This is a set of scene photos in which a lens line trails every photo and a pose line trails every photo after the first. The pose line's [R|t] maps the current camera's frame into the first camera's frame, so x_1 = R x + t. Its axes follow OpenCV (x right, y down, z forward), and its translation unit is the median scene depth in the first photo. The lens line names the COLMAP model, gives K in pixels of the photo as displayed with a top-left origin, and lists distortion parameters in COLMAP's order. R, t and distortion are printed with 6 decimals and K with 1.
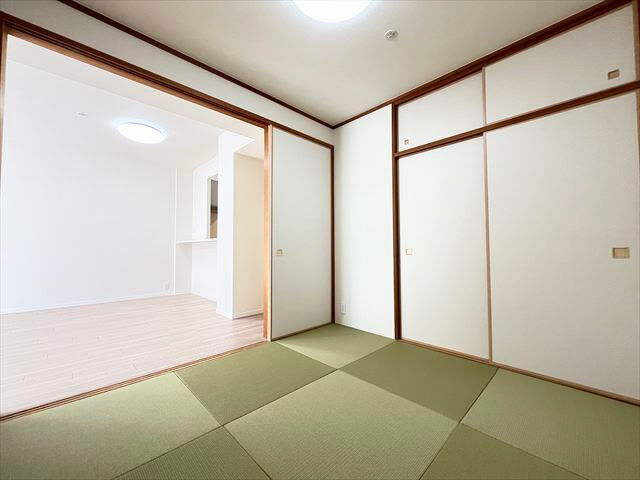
lens RADIAL K [[262.8, 0, 317.3], [0, 262.8, 239.4], [0, 0, 1]] dist [-0.004837, -0.000302]
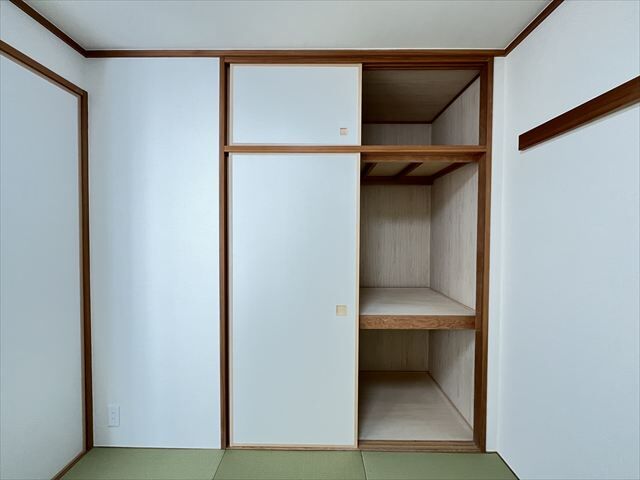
lens RADIAL K [[262.8, 0, 317.9], [0, 262.8, 239.8], [0, 0, 1]] dist [-0.004837, -0.000302]
pose [[0.708548, -0.005816, 0.705638, 0.026629], [-0.038488, 0.998159, 0.046874, -0.149830], [-0.704612, -0.060371, 0.707020, 0.412486]]
